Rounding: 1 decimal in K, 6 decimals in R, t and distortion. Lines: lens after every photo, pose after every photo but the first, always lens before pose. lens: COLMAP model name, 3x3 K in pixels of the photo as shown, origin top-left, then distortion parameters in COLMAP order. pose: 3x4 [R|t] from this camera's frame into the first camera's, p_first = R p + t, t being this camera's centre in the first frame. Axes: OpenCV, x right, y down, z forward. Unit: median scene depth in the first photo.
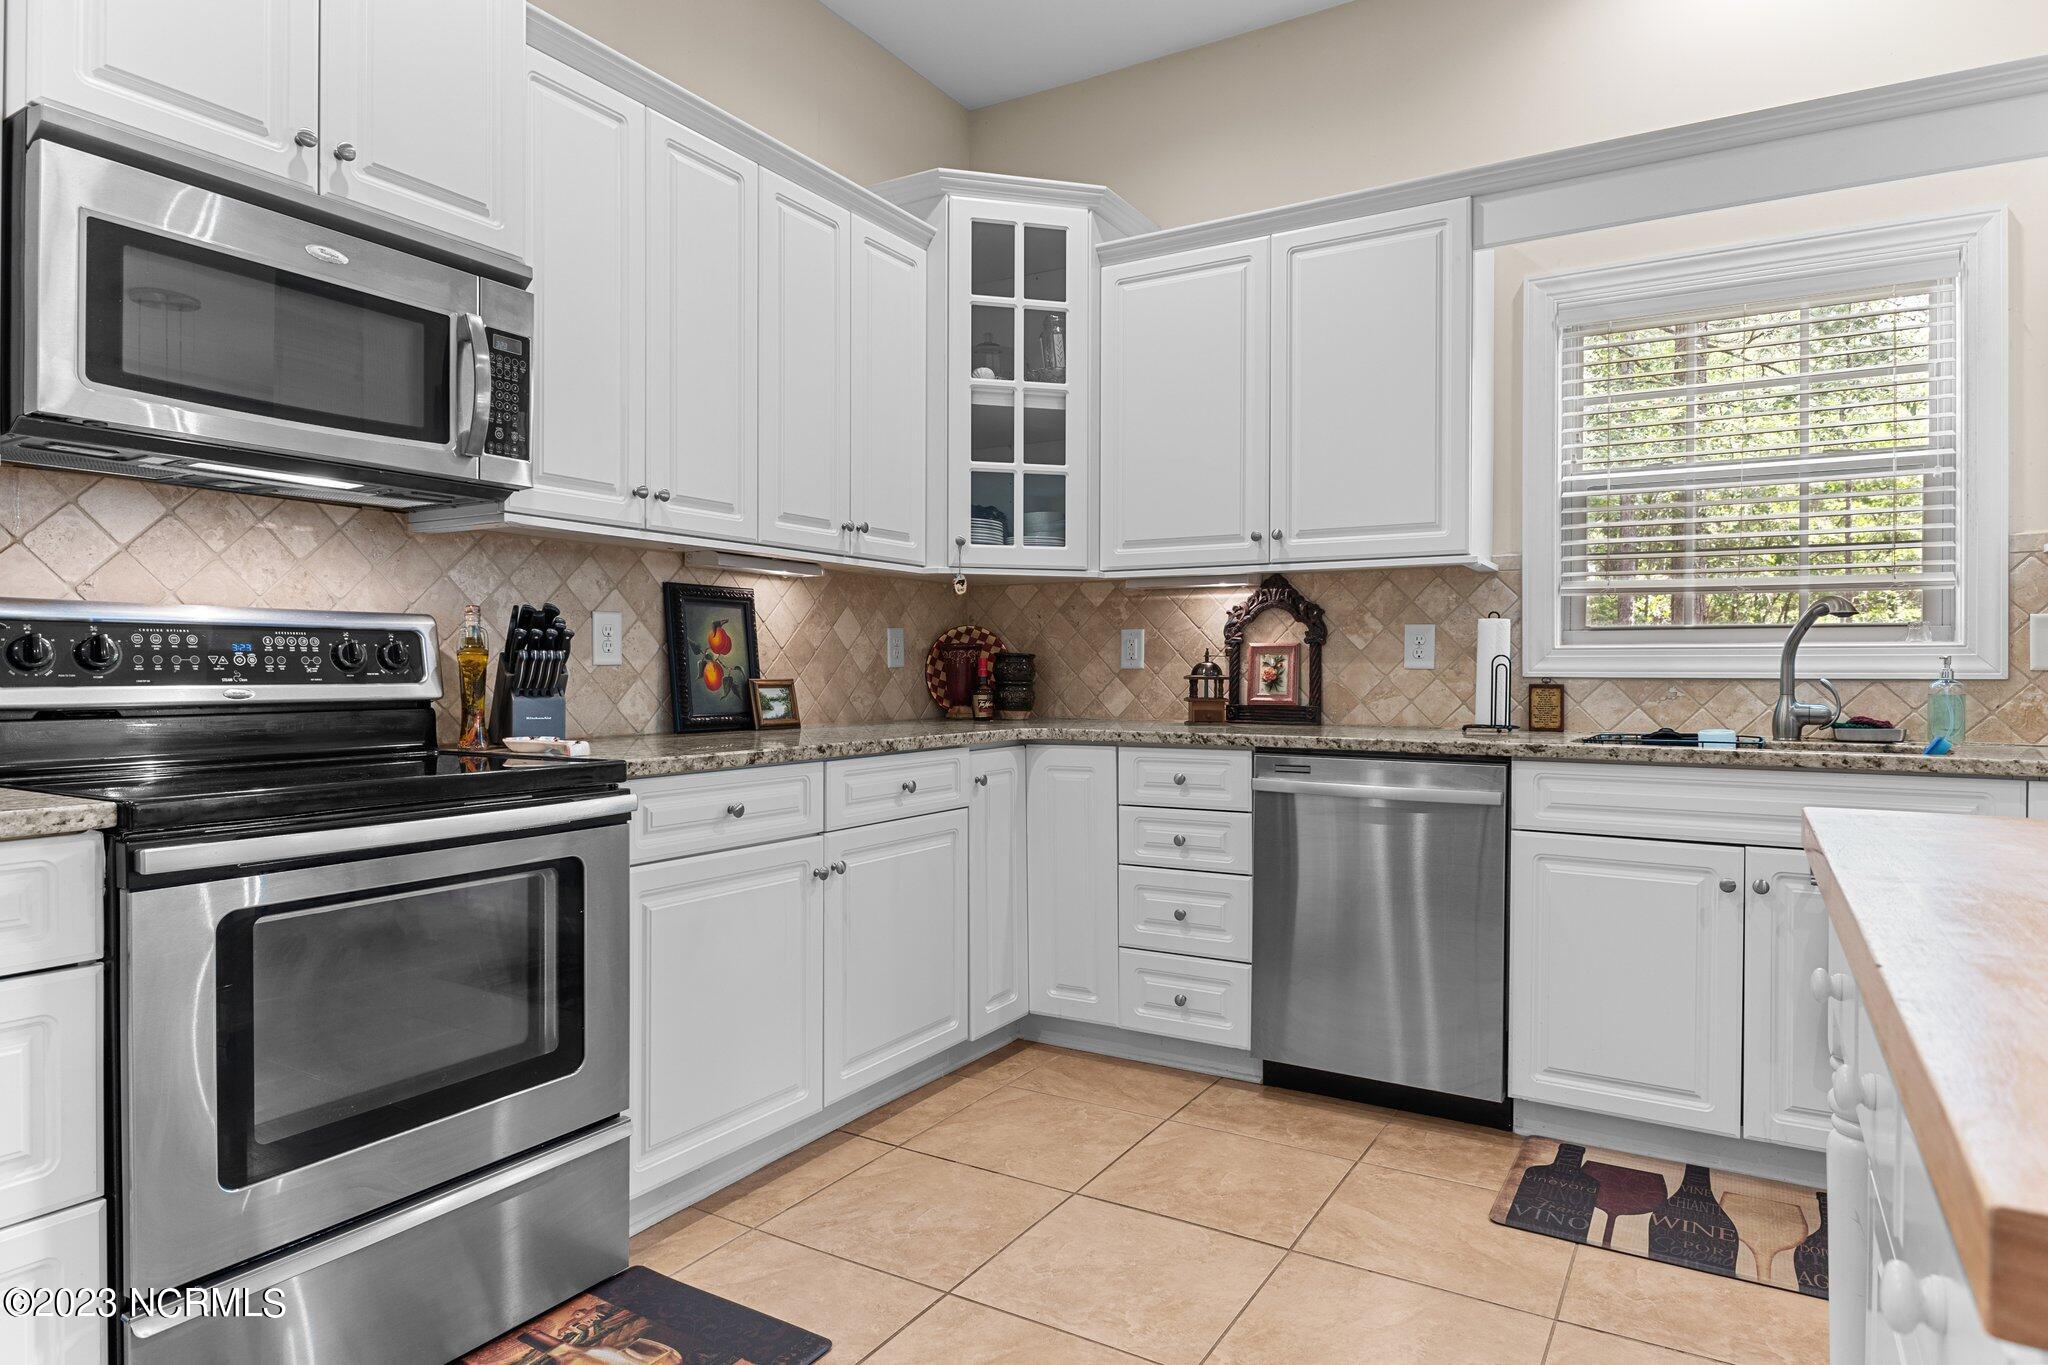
lens RADIAL K [[1185.3, 0, 1028.9], [0, 1185.3, 674.4], [0, 0, 1]] dist [0.001109, -0.000865]
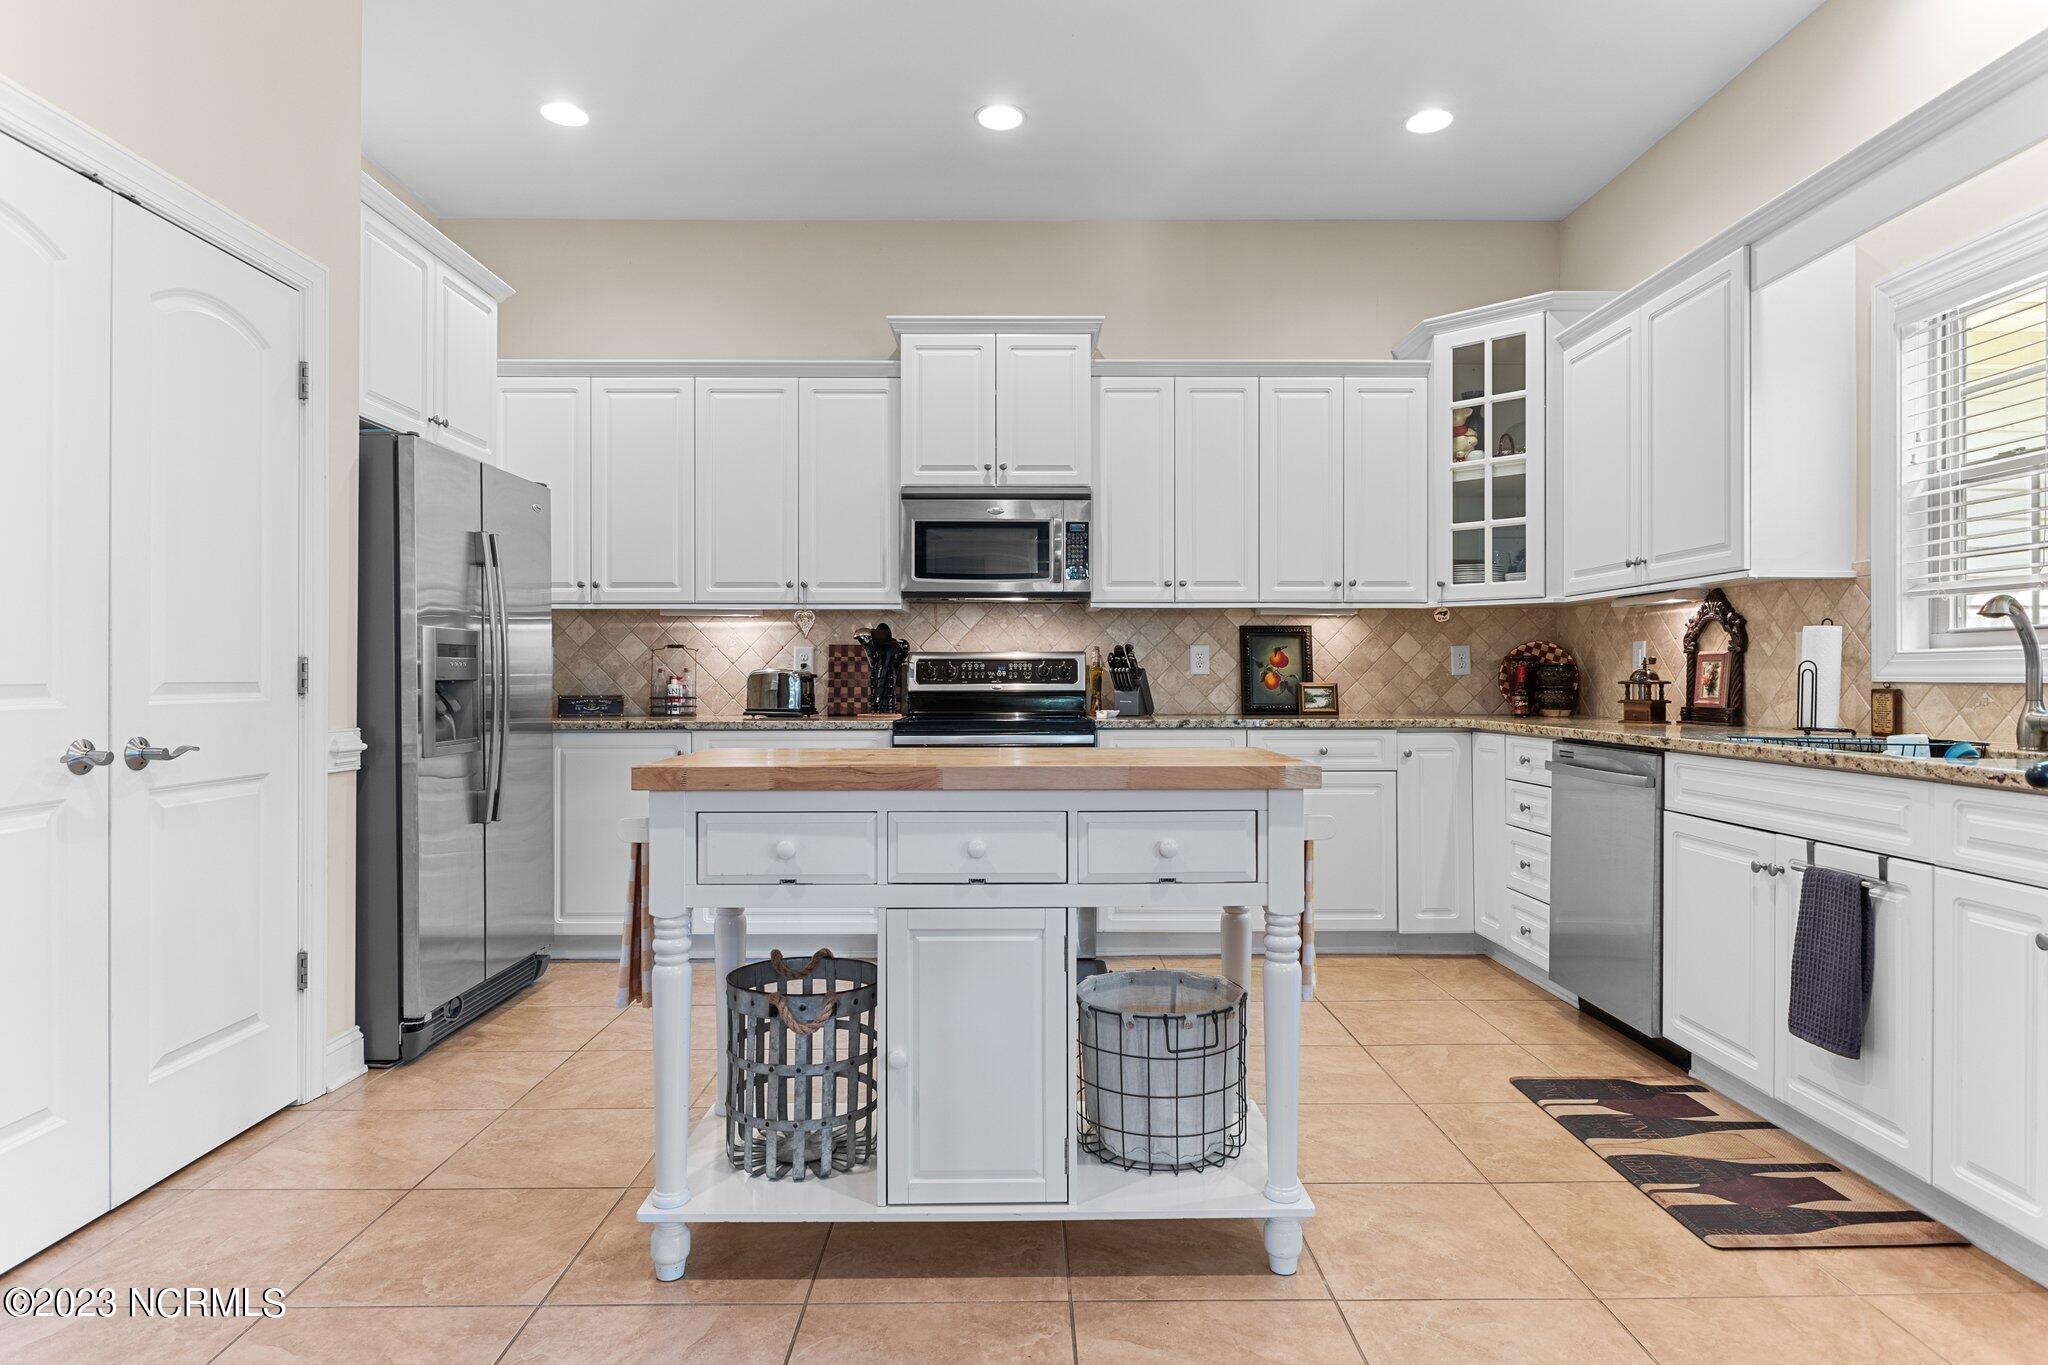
lens RADIAL K [[1148.0, 0, 1026.3], [0, 1148.0, 673.0], [0, 0, 1]] dist [0.003385, -0.002010]
pose [[0.523627, -0.006190, -0.851925, 0.879279], [-0.000997, 0.999968, -0.007879, 0.003188], [0.851947, 0.004975, 0.523605, -0.119784]]
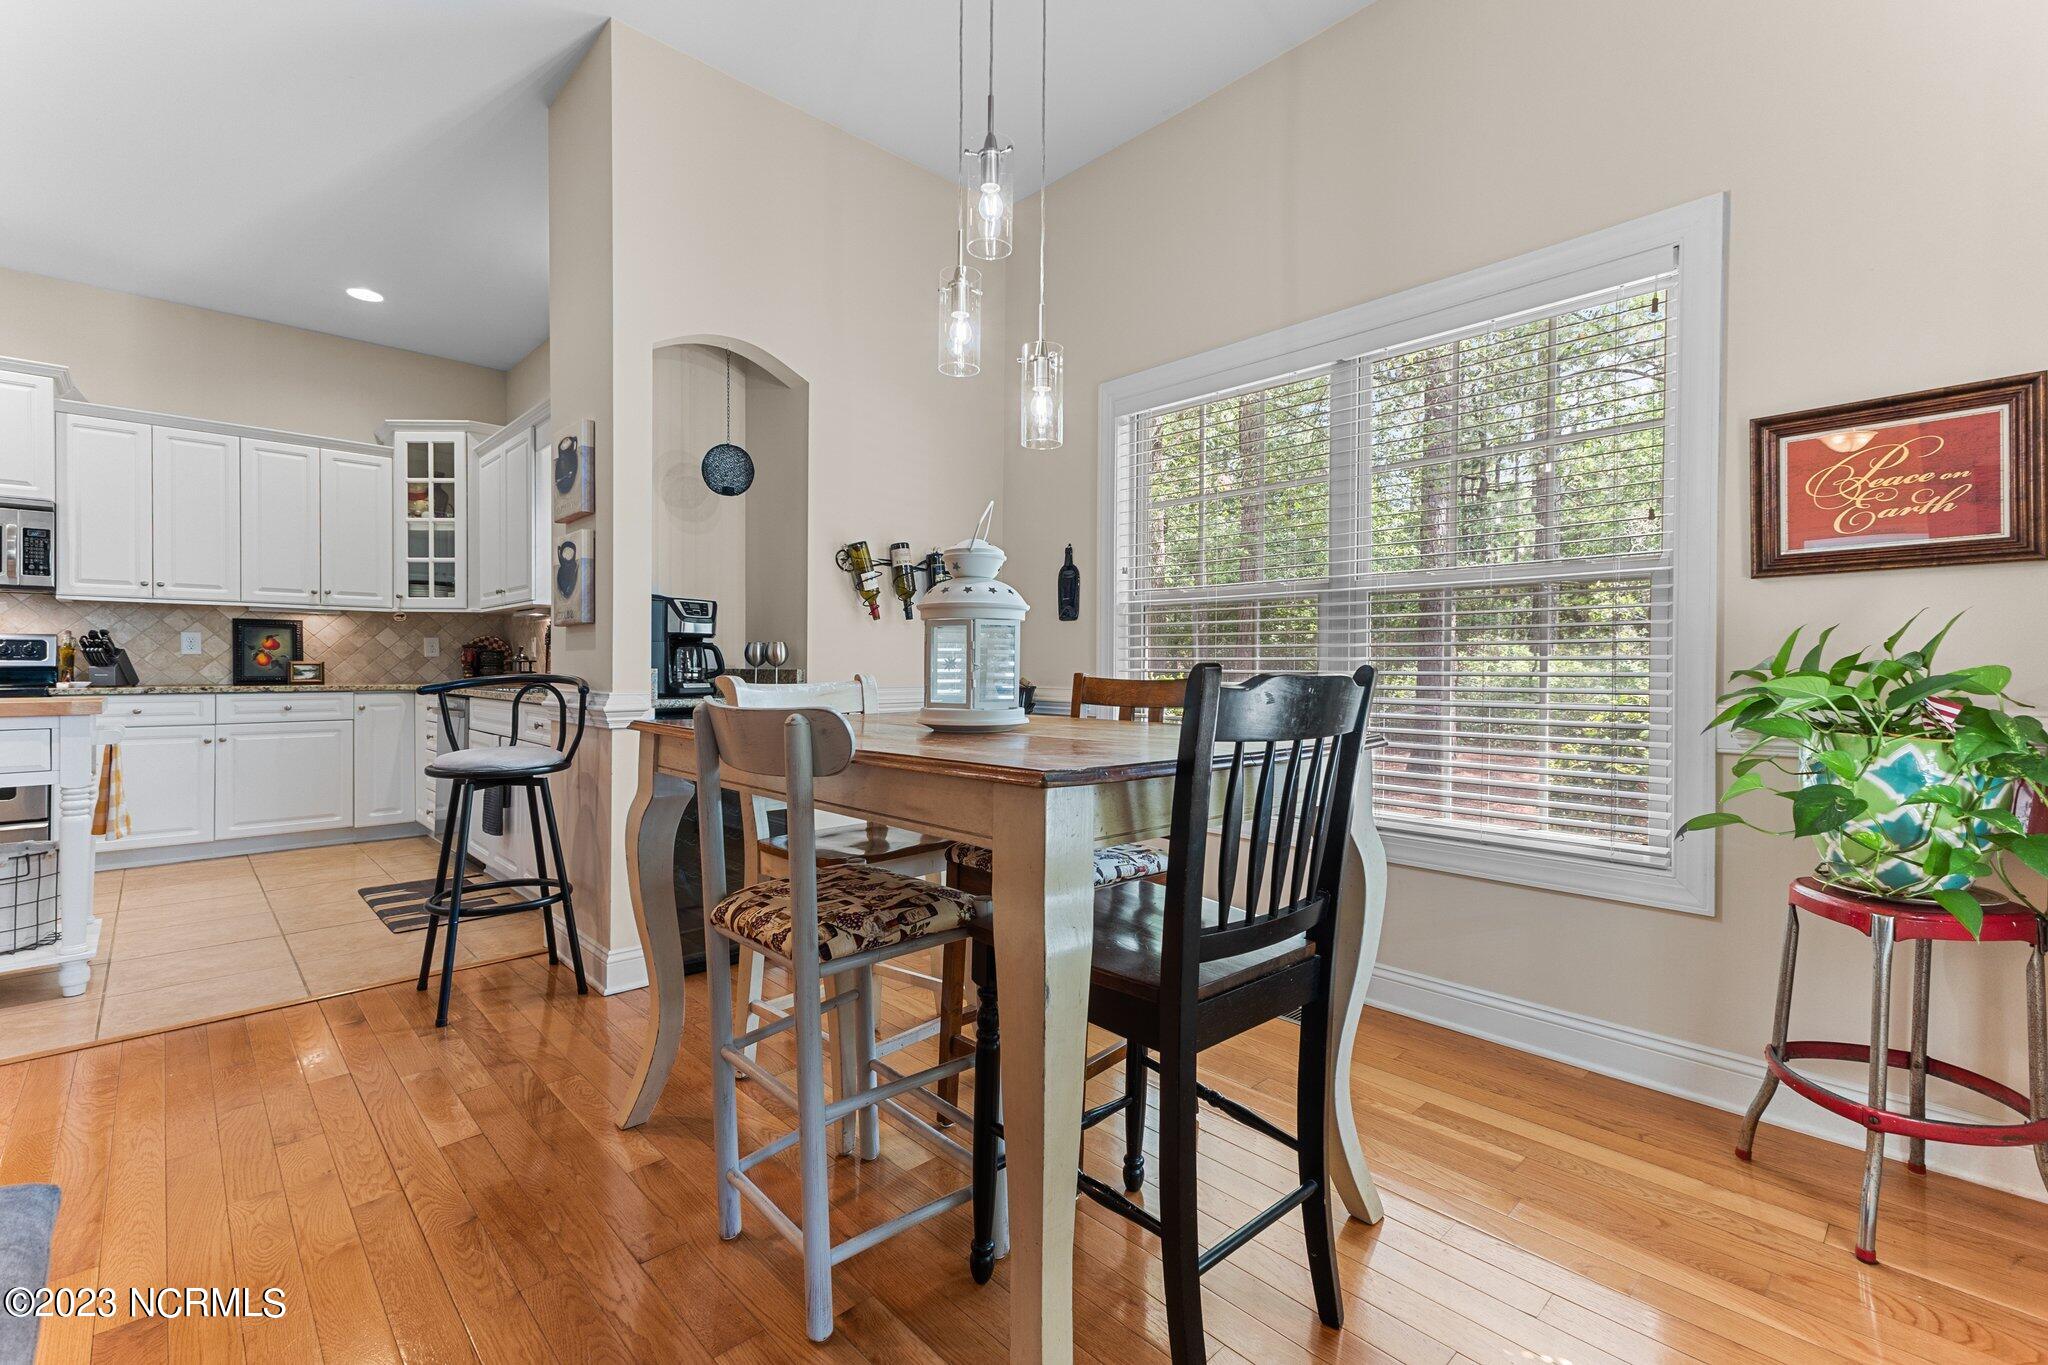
lens RADIAL K [[884.6, 0, 1045.4], [0, 884.6, 672.5], [0, 0, 1]] dist [0.002754, 0.000198]
pose [[0.970388, 0.002248, -0.241541, 1.522345], [-0.001583, 0.999994, 0.002949, 0.017648], [0.241546, -0.002480, 0.970386, -0.264169]]
